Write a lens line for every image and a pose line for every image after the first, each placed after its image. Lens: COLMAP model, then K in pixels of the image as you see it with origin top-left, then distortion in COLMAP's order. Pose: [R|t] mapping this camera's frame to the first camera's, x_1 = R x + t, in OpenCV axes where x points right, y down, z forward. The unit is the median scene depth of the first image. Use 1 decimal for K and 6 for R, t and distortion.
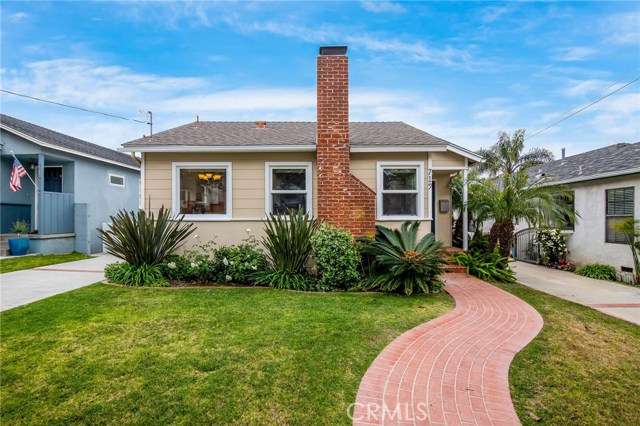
lens RADIAL K [[316.1, 0, 320.4], [0, 316.1, 213.6], [0, 0, 1]] dist [-0.015924, -0.000361]
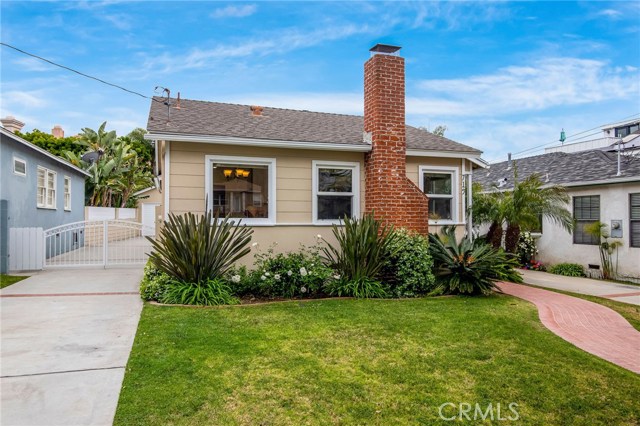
lens RADIAL K [[394.3, 0, 319.2], [0, 394.3, 205.9], [0, 0, 1]] dist [-0.003051, -0.000932]
pose [[0.947716, 0.012538, 0.318868, -0.514386], [-0.006430, 0.999775, -0.020200, -0.010995], [-0.319049, 0.017093, 0.947584, -0.068136]]
